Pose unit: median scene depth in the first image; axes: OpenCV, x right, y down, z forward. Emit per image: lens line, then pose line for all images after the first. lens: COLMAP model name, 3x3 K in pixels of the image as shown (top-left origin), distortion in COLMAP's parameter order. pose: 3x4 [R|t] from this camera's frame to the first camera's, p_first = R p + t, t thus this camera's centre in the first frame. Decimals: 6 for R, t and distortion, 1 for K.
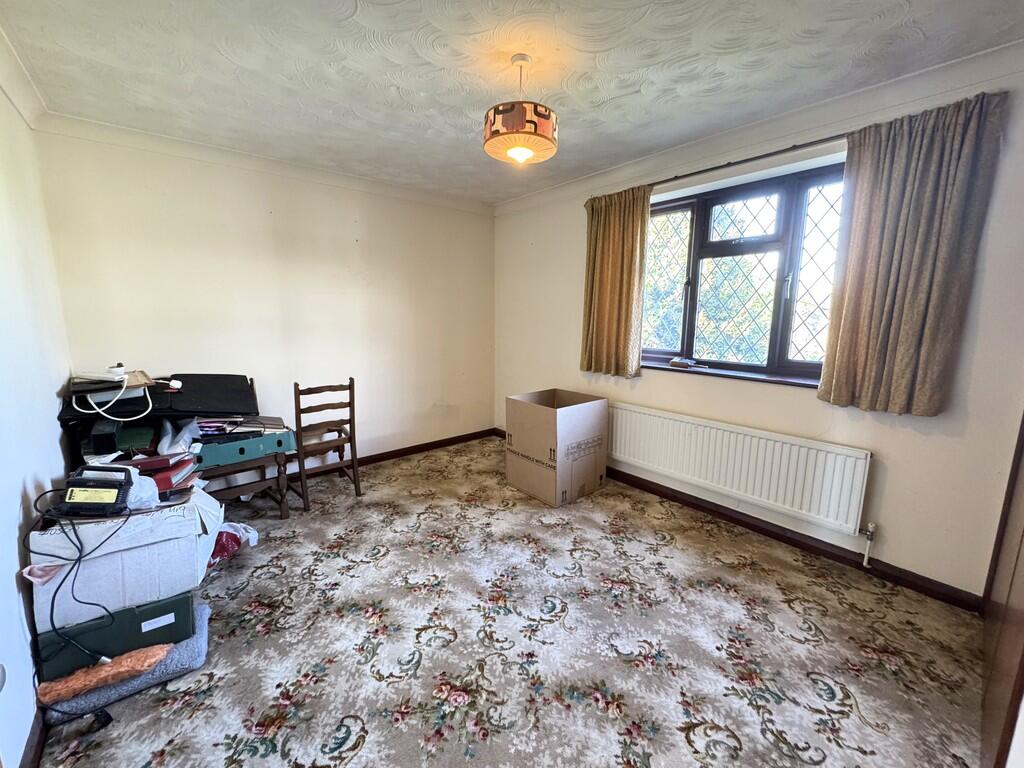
lens RADIAL K [[413.3, 0, 512.0], [0, 413.3, 384.0], [0, 0, 1]] dist [-0.002618, -0.000058]
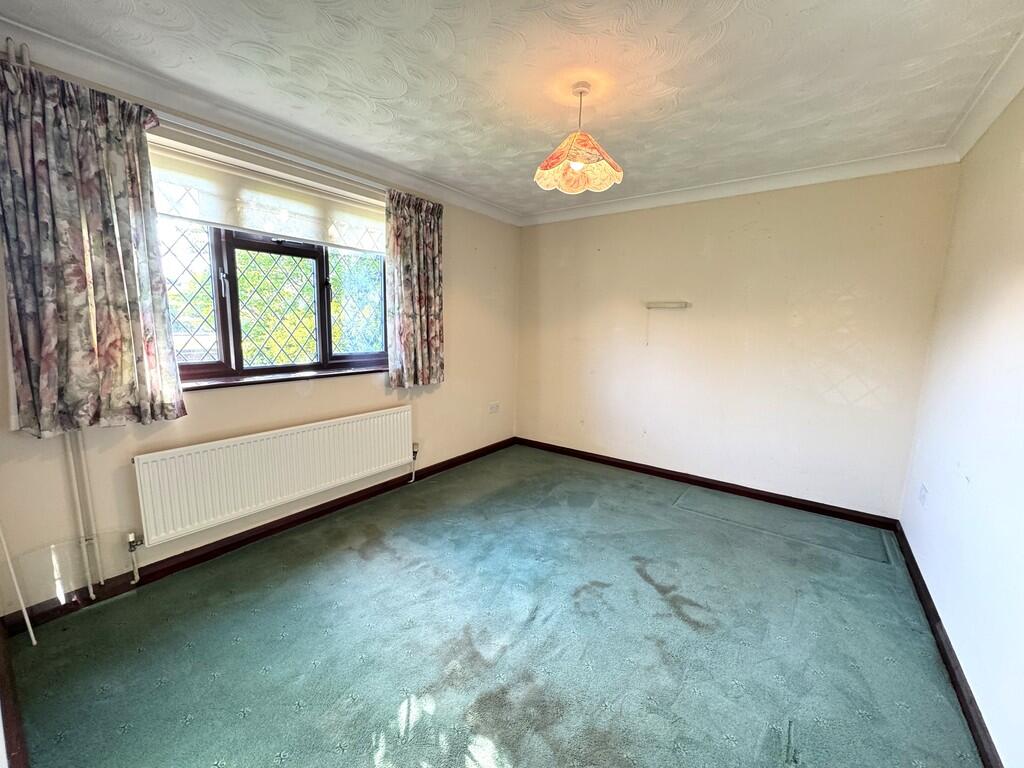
lens RADIAL K [[413.3, 0, 512.0], [0, 413.3, 384.0], [0, 0, 1]] dist [-0.002618, -0.000058]
pose [[-0.241364, -0.139416, 0.960368, -0.515552], [0.159507, 0.970467, 0.180970, -0.096380], [-0.957236, 0.196866, -0.211998, 0.686574]]
